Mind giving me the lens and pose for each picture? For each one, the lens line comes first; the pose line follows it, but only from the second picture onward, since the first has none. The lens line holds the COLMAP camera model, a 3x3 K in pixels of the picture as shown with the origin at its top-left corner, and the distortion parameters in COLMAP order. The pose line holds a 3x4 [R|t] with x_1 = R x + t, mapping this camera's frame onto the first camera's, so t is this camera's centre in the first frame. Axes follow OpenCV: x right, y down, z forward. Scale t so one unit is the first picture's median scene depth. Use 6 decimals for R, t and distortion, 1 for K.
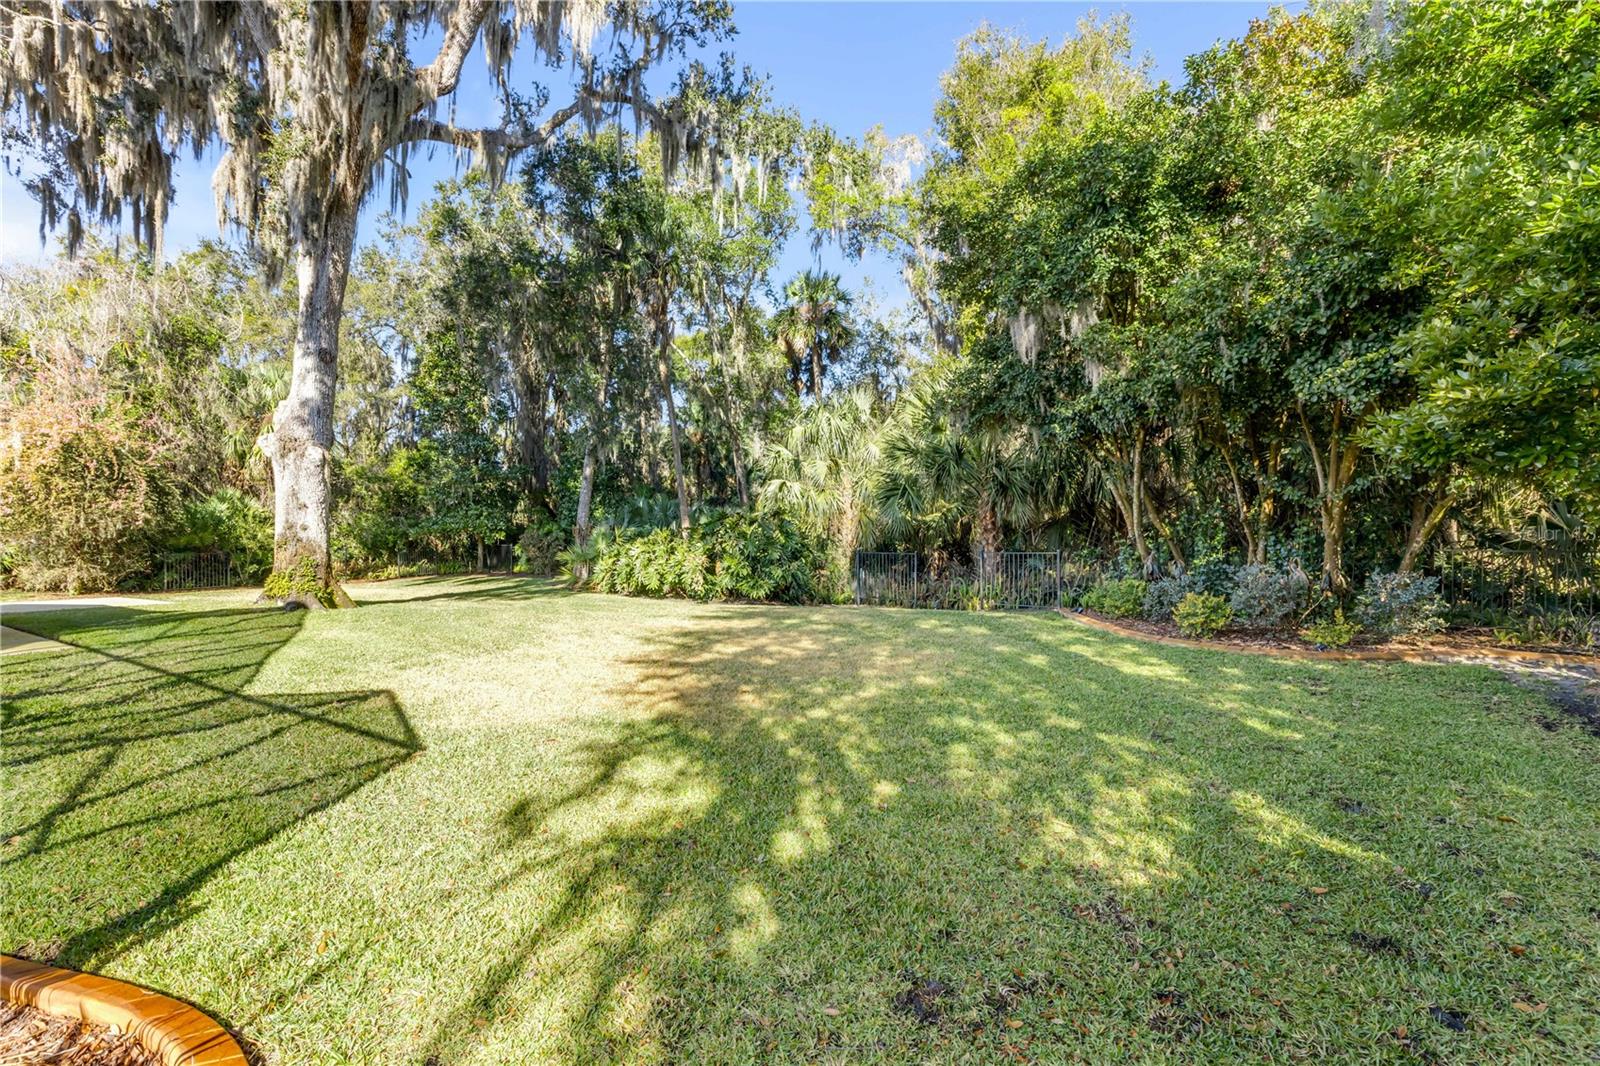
lens RADIAL K [[725.3, 0, 798.0], [0, 725.3, 535.6], [0, 0, 1]] dist [0.000765, -0.000863]
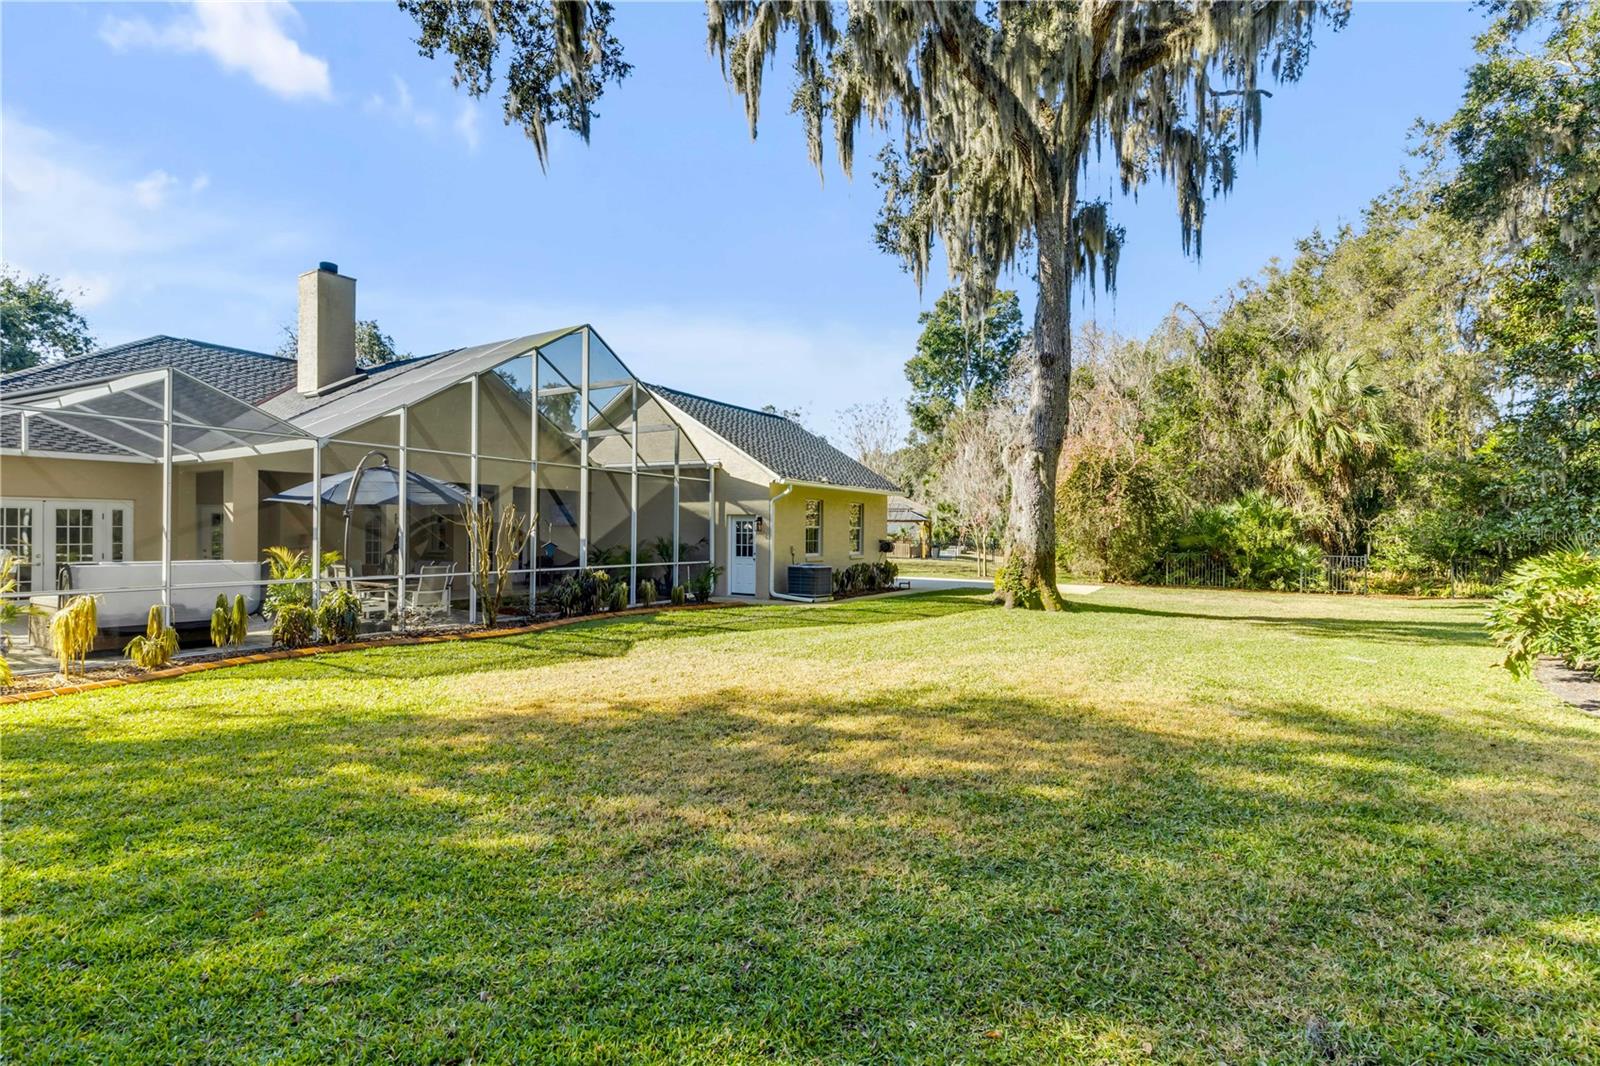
lens RADIAL K [[725.3, 0, 789.6], [0, 725.3, 528.0], [0, 0, 1]] dist [0.000765, -0.000863]
pose [[0.059553, -0.001155, -0.998224, 0.340394], [-0.008870, 0.999959, -0.001686, -0.007895], [0.998186, 0.008955, 0.059540, 0.577335]]
